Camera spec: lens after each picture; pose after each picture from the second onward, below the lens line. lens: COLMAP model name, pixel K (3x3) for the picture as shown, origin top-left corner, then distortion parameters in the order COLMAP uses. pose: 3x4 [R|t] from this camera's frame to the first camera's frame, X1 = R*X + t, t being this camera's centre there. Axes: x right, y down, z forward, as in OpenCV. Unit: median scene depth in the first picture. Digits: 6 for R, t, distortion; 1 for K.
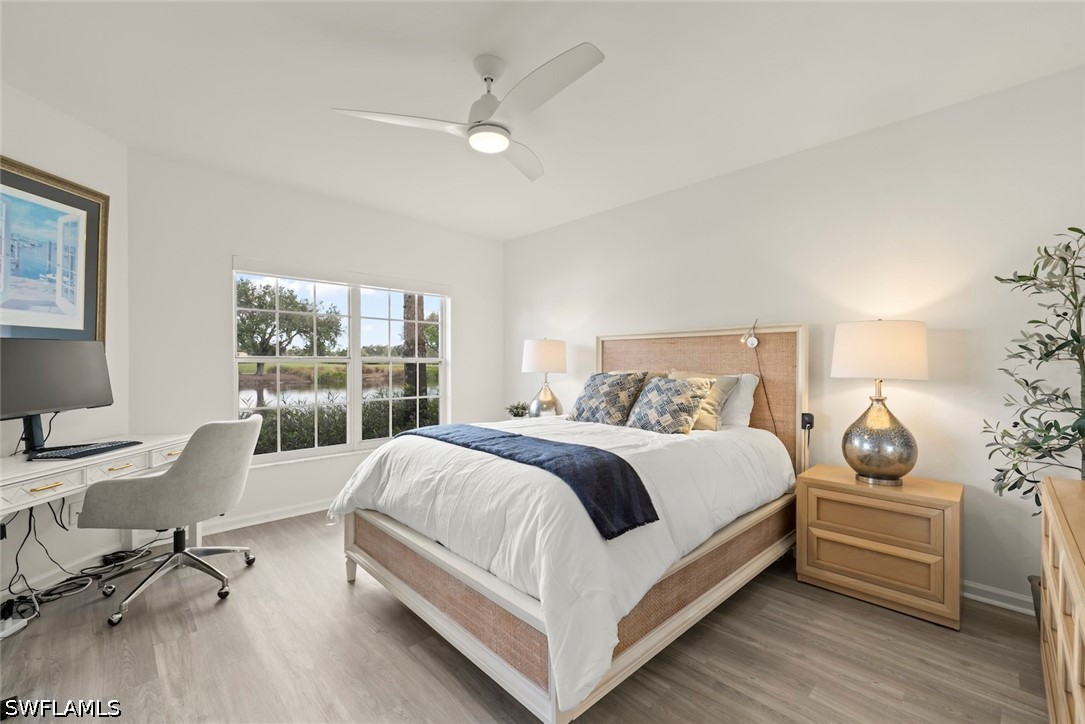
lens RADIAL K [[444.9, 0, 544.7], [0, 444.9, 360.3], [0, 0, 1]] dist [0.001487, 0.000081]
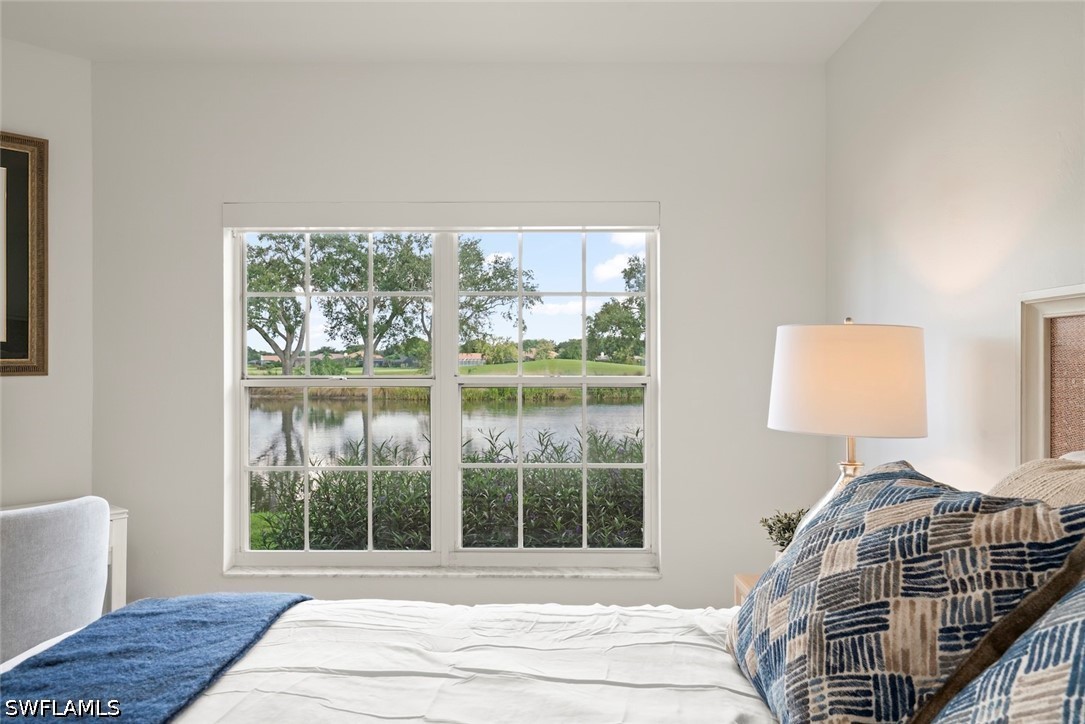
lens RADIAL K [[722.6, 0, 541.6], [0, 722.6, 359.6], [0, 0, 1]] dist [-0.002134, -0.000422]
pose [[0.693866, -0.003345, -0.720096, 0.279897], [0.001904, 0.999994, -0.002810, -0.027428], [0.720101, 0.000579, 0.693869, 0.672890]]
